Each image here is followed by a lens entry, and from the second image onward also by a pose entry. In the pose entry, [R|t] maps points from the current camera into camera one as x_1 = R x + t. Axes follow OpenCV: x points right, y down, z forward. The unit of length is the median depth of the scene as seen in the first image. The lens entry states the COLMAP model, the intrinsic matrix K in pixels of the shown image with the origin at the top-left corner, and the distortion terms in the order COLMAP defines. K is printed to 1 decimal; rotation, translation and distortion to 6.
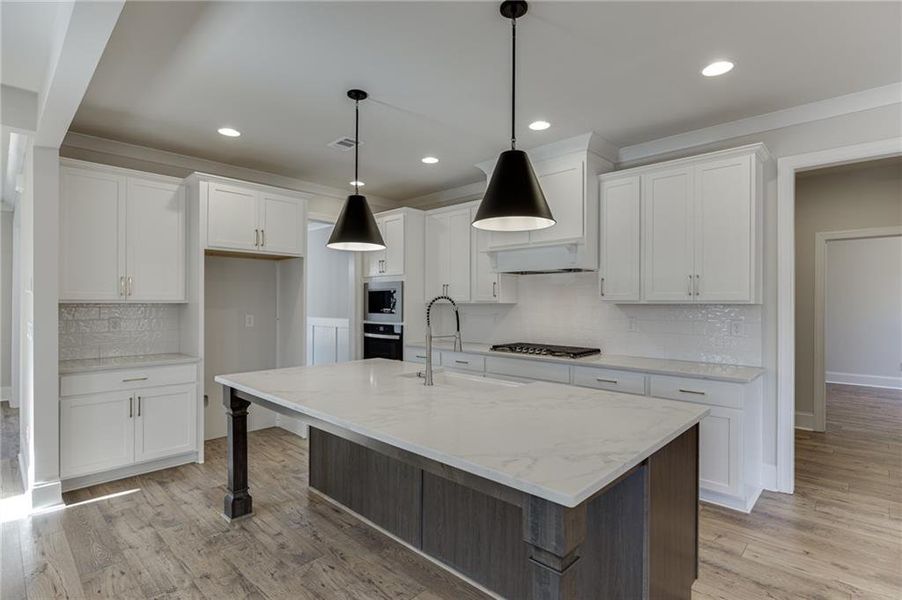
lens RADIAL K [[443.2, 0, 451.0], [0, 443.2, 300.0], [0, 0, 1]] dist [-0.001619, -0.000179]
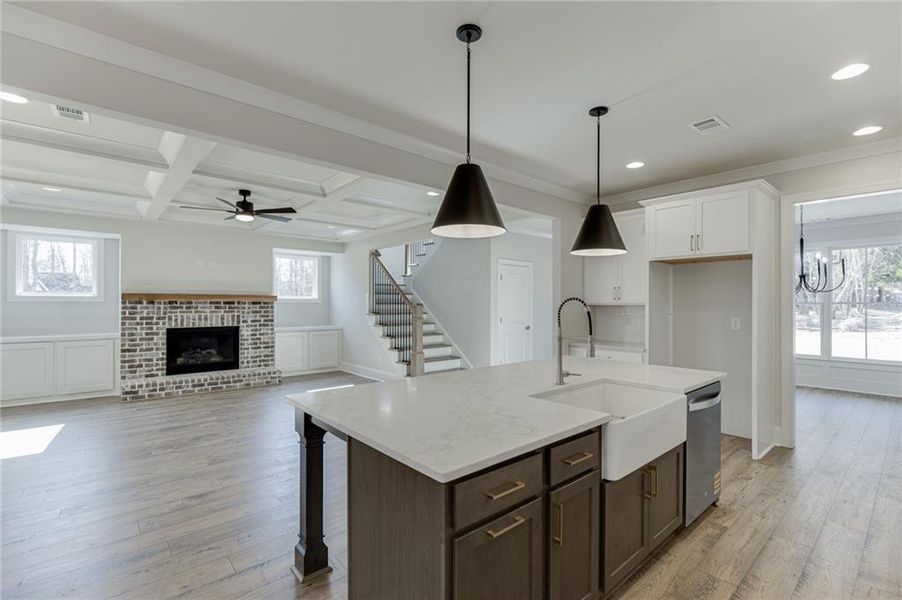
lens RADIAL K [[408.5, 0, 461.4], [0, 408.5, 302.4], [0, 0, 1]] dist [-0.012407, -0.000002]
pose [[-0.074636, -0.005639, -0.997195, 0.629787], [0.001005, 0.999983, -0.005730, 0.004769], [0.997210, -0.001430, -0.074629, 0.586237]]
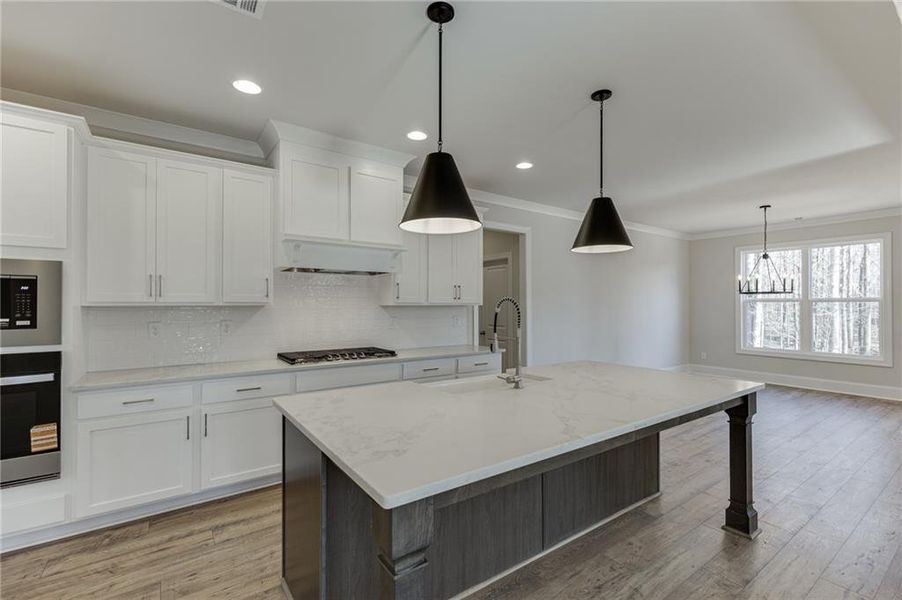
lens RADIAL K [[408.3, 0, 453.6], [0, 408.3, 301.4], [0, 0, 1]] dist [0.005158, 0.000217]
pose [[0.176642, 0.005719, 0.984258, -0.673188], [-0.005136, 0.999975, -0.004888, 0.002513], [-0.984262, -0.004192, 0.176667, 0.683003]]
